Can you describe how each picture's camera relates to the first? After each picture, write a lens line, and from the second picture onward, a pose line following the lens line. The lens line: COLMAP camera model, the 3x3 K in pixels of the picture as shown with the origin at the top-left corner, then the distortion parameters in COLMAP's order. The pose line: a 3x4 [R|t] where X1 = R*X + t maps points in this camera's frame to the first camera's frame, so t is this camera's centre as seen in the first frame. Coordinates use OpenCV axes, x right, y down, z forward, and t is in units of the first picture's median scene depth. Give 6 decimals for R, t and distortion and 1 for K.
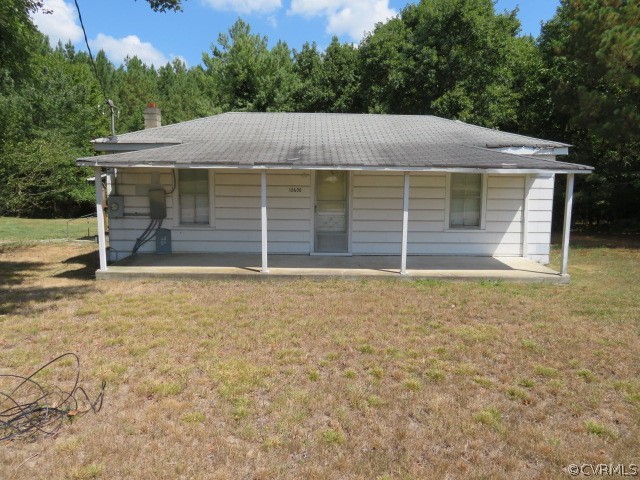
lens RADIAL K [[460.5, 0, 318.7], [0, 460.5, 239.0], [0, 0, 1]] dist [0.000626, -0.002872]
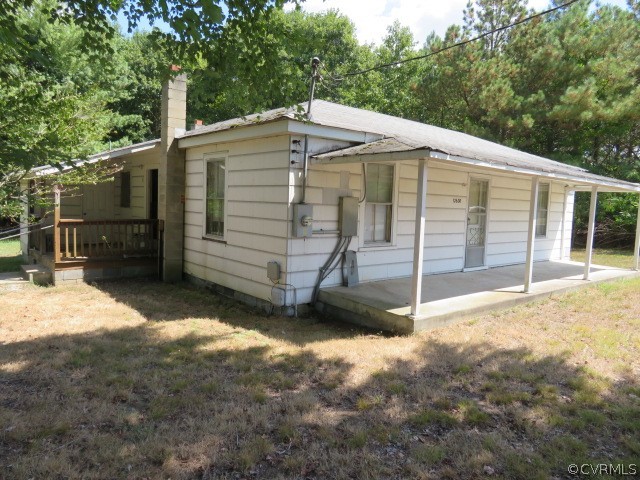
lens RADIAL K [[460.5, 0, 319.4], [0, 460.5, 238.2], [0, 0, 1]] dist [0.000626, -0.002872]
pose [[0.769522, -0.033362, 0.637748, -0.829935], [0.048791, 0.998787, -0.006624, -0.039747], [-0.636753, 0.036213, 0.770217, 0.476790]]
